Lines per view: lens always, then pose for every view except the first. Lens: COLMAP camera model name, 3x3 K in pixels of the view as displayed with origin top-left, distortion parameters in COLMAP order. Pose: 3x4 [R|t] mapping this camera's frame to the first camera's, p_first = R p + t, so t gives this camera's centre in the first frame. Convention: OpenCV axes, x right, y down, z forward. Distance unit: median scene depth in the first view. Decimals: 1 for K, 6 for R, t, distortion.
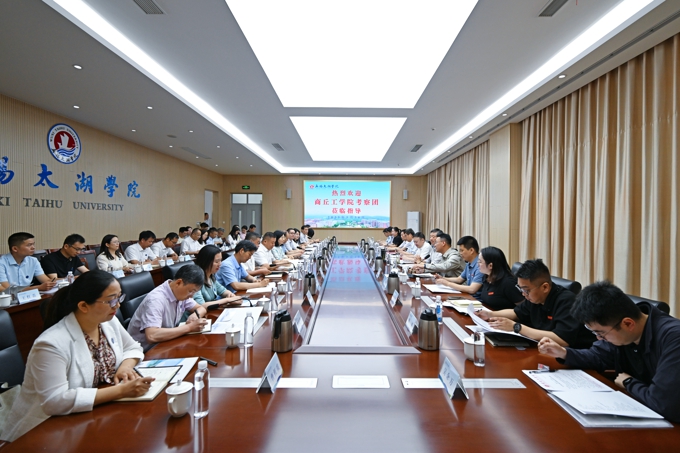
lens RADIAL K [[320.3, 0, 340.0], [0, 320.3, 226.5], [0, 0, 1]] dist [0.003722, 0.000441]
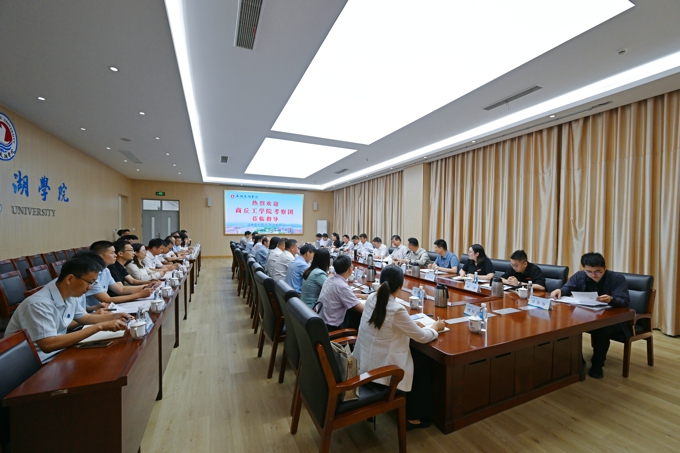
lens RADIAL K [[278.7, 0, 340.1], [0, 278.7, 234.9], [0, 0, 1]] dist [-0.000874, -0.000195]
pose [[0.913814, -0.009593, 0.406020, -0.291744], [0.005838, 0.999928, 0.010486, -0.002227], [-0.406092, -0.007212, 0.913804, -0.021370]]
